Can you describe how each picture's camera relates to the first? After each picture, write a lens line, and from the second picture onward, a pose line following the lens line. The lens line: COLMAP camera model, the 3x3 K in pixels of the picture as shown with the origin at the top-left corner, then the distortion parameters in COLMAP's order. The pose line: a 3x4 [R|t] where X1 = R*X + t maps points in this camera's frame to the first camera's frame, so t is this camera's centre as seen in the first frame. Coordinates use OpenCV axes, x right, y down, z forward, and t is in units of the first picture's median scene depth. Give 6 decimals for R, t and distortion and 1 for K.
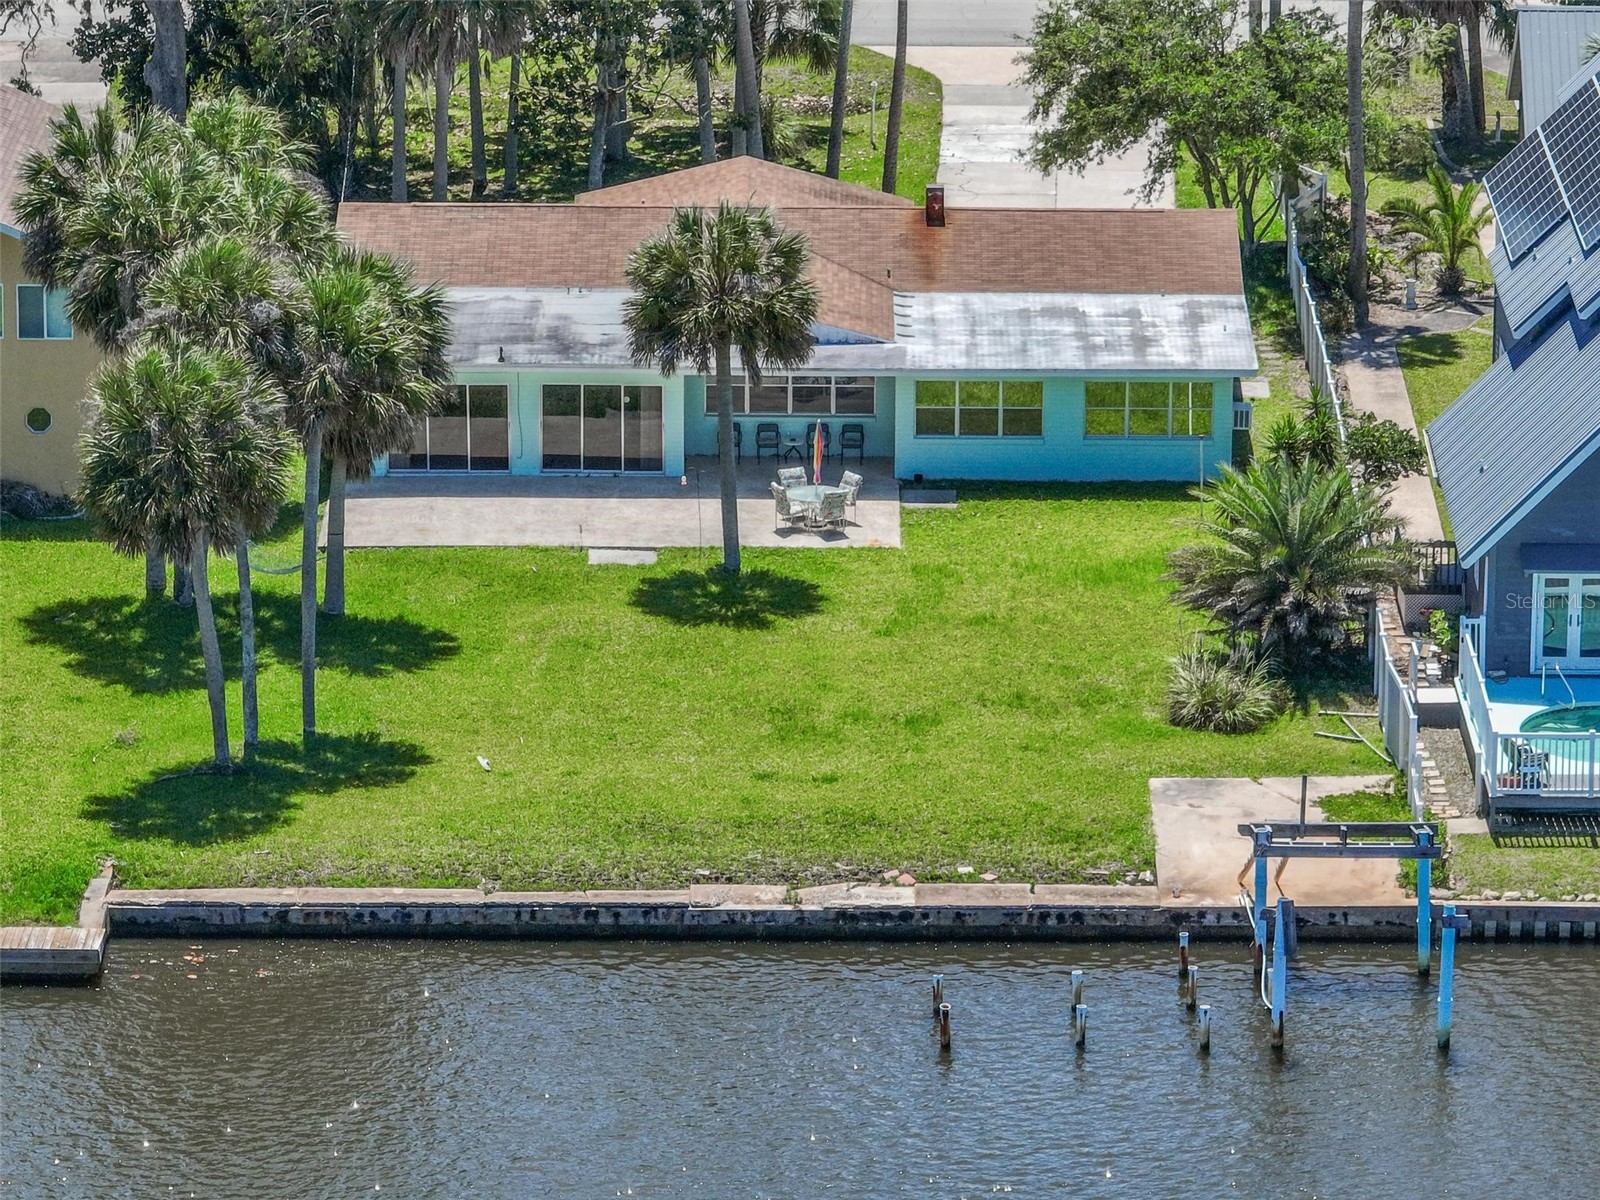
lens RADIAL K [[8436.3, 0, 801.0], [0, 8436.3, 600.0], [0, 0, 1]] dist [-0.176650, -12.191362]
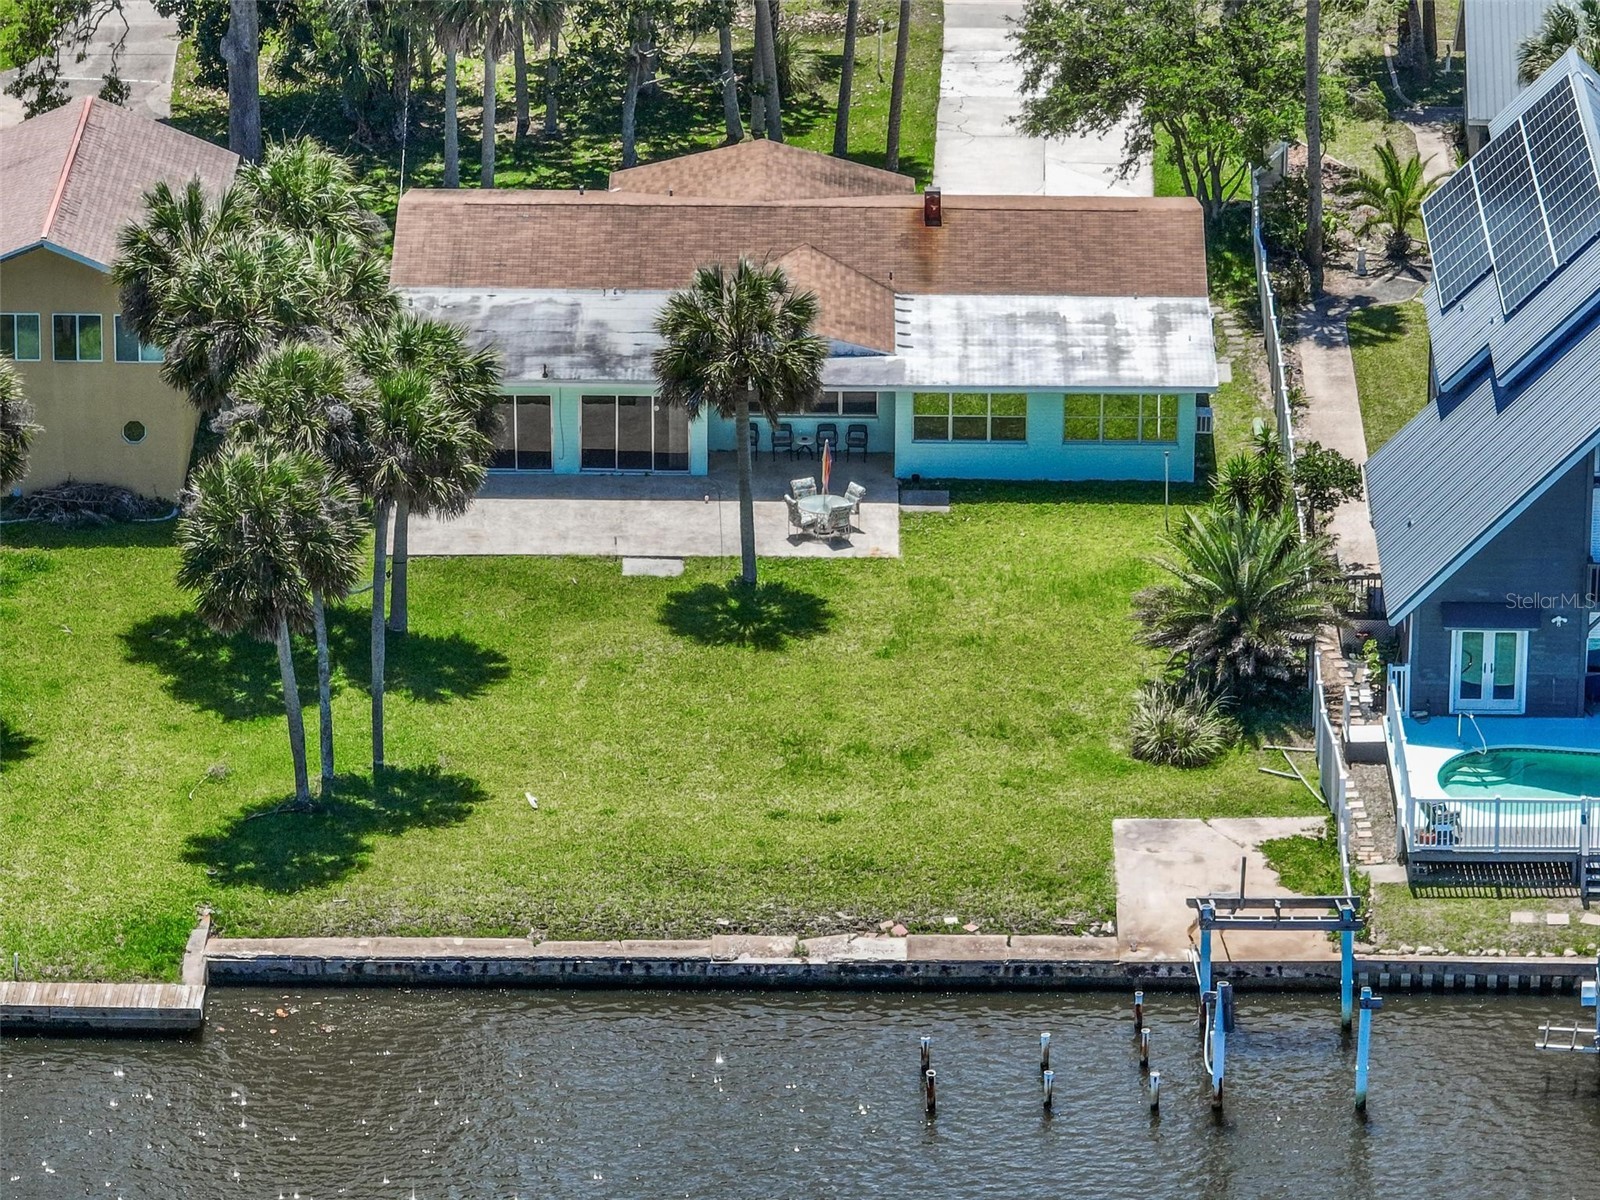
lens RADIAL K [[8436.3, 0, 801.0], [0, 8436.3, 600.0], [0, 0, 1]] dist [-0.176650, -12.191362]
pose [[0.999993, 0.002143, -0.003062, 0.002272], [-0.001888, 0.996708, 0.081057, -0.096809], [0.003225, -0.081050, 0.996705, -0.132741]]
